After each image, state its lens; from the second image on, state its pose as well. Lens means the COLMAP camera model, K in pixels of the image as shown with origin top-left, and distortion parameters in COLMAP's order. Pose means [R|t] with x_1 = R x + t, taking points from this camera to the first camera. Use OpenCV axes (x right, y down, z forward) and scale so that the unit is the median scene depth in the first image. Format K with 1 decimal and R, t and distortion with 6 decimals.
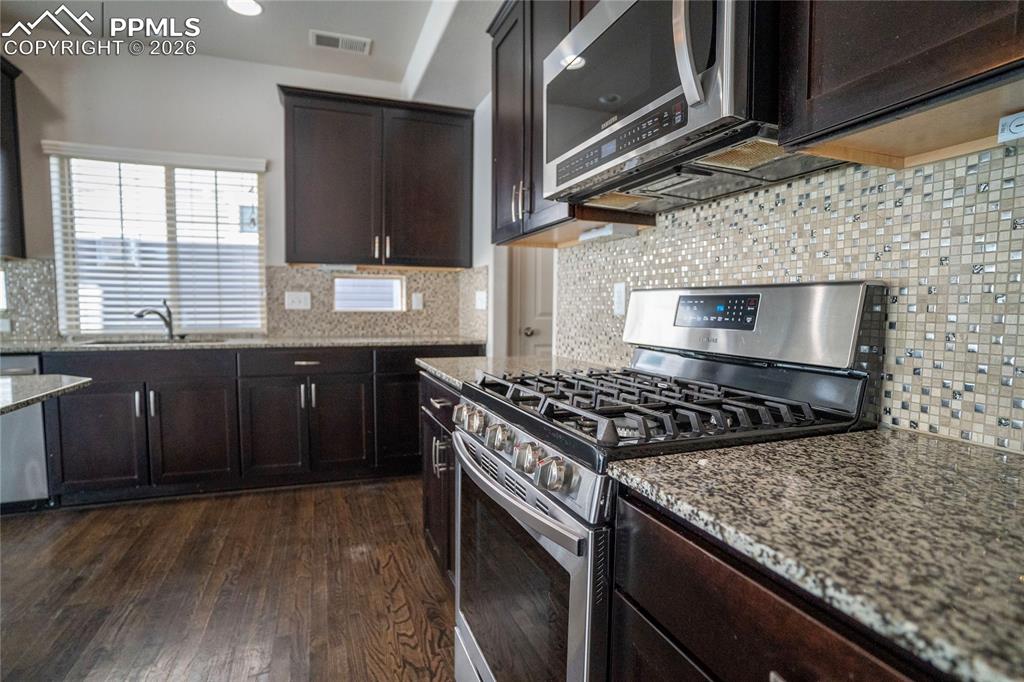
lens RADIAL K [[521.8, 0, 518.1], [0, 521.8, 339.0], [0, 0, 1]] dist [-0.058616, 0.020998]
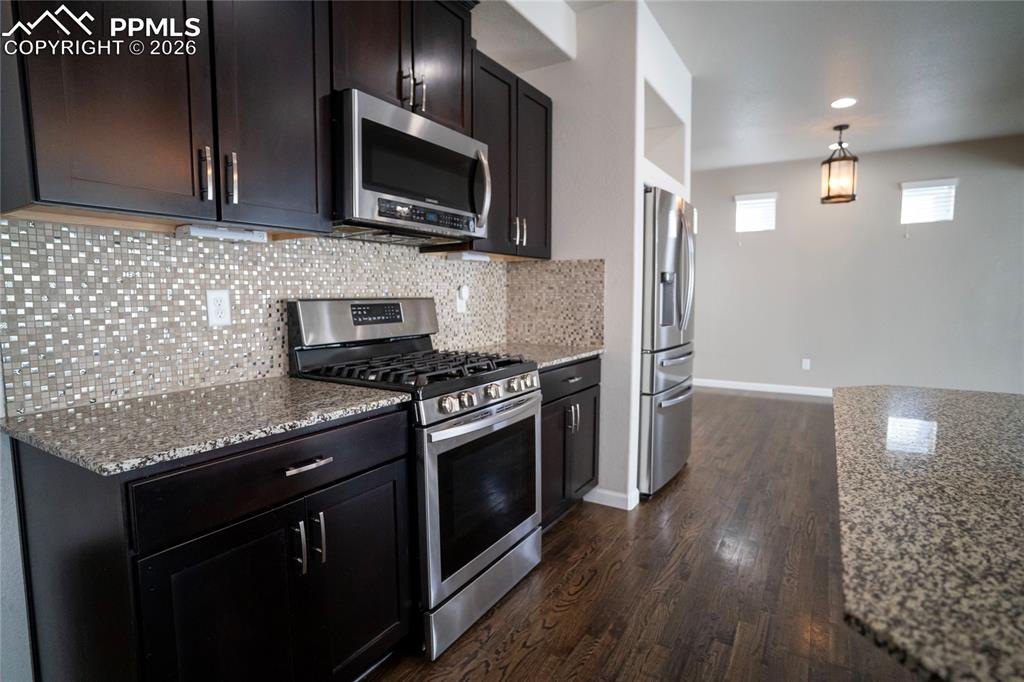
lens RADIAL K [[521.8, 0, 519.4], [0, 521.8, 340.5], [0, 0, 1]] dist [-0.058616, 0.020998]
pose [[-0.600944, -0.074745, 0.795789, -0.529687], [0.049831, 0.990178, 0.130633, -0.071333], [-0.797736, 0.118158, -0.591317, 0.714353]]
